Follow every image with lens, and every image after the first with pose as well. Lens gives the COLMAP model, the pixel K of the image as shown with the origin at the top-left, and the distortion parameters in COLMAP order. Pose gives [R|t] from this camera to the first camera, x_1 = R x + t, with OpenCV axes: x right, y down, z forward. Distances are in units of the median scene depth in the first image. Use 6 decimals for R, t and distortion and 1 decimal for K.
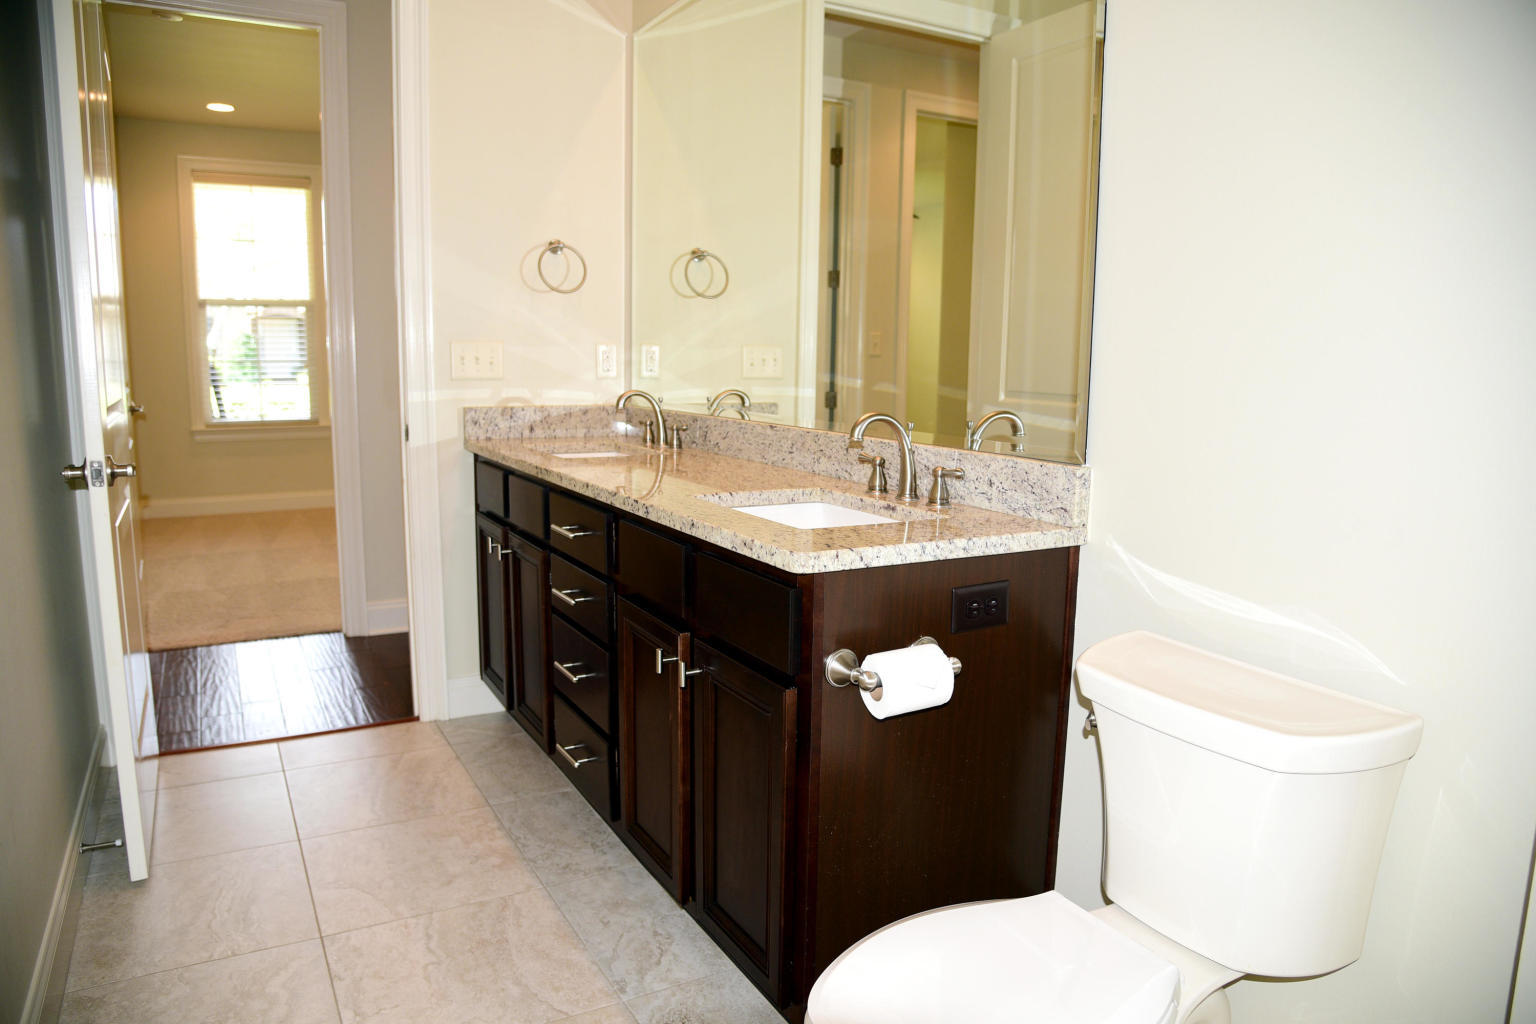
lens RADIAL K [[1023.1, 0, 797.8], [0, 1023.1, 516.9], [0, 0, 1]] dist [-0.122470, 0.077845]
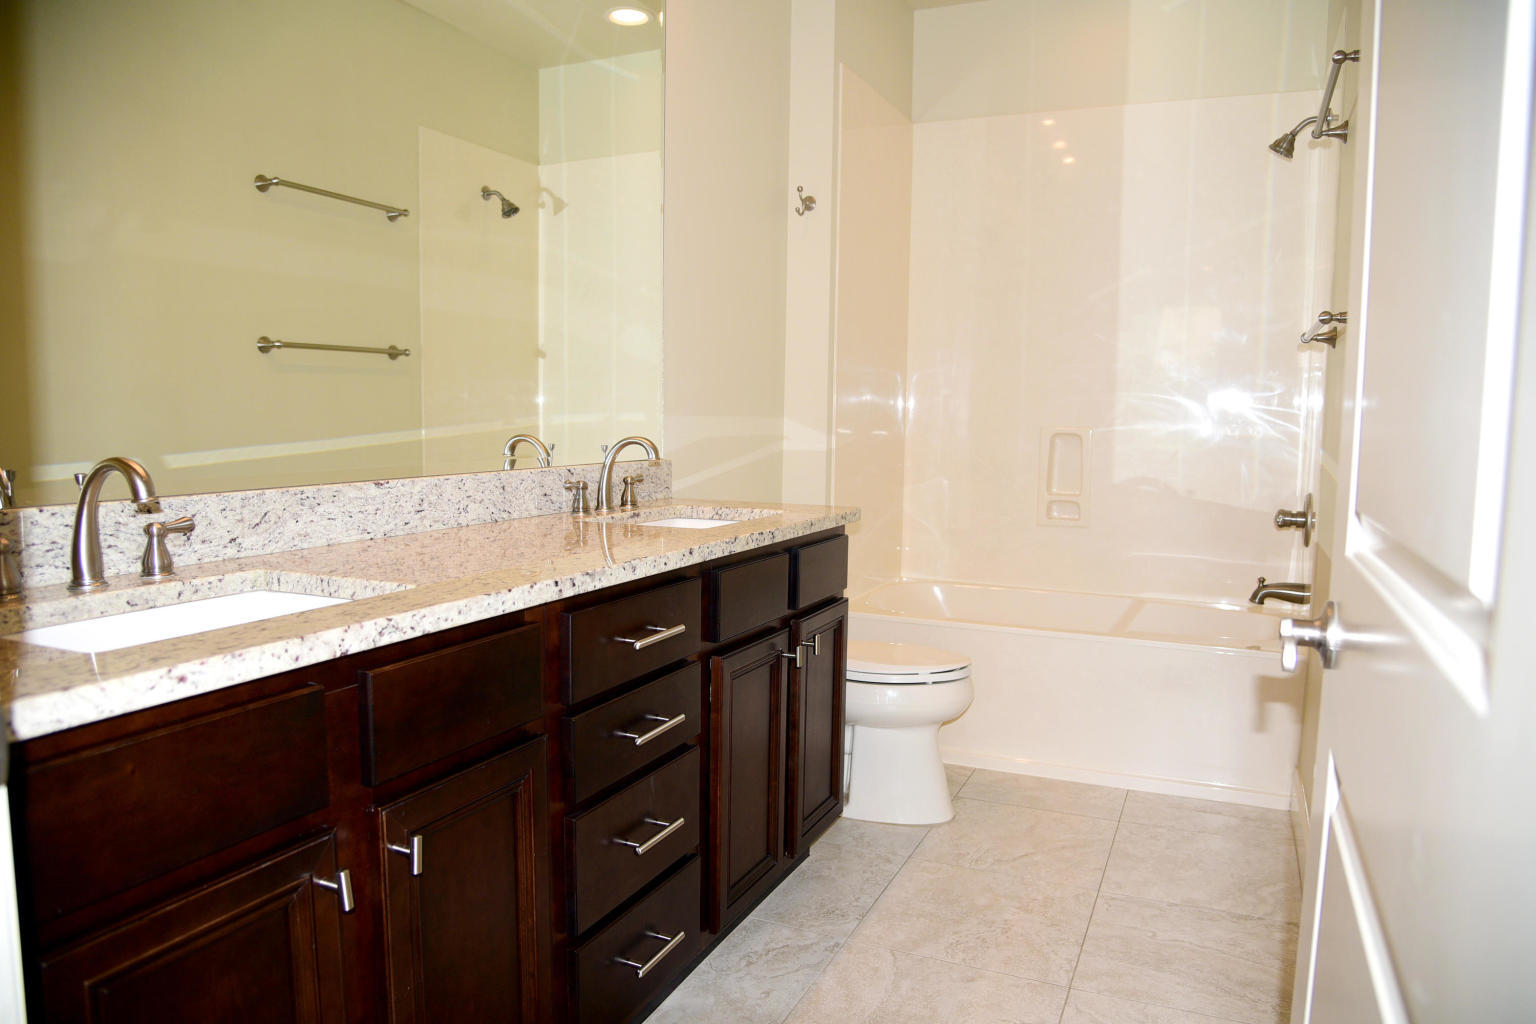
lens RADIAL K [[1023.1, 0, 797.8], [0, 1023.1, 516.9], [0, 0, 1]] dist [-0.122470, 0.077845]
pose [[-0.592006, -0.152250, 0.791422, -0.788062], [0.052940, 0.972527, 0.226691, -0.221759], [-0.804193, 0.176100, -0.567682, 1.267198]]
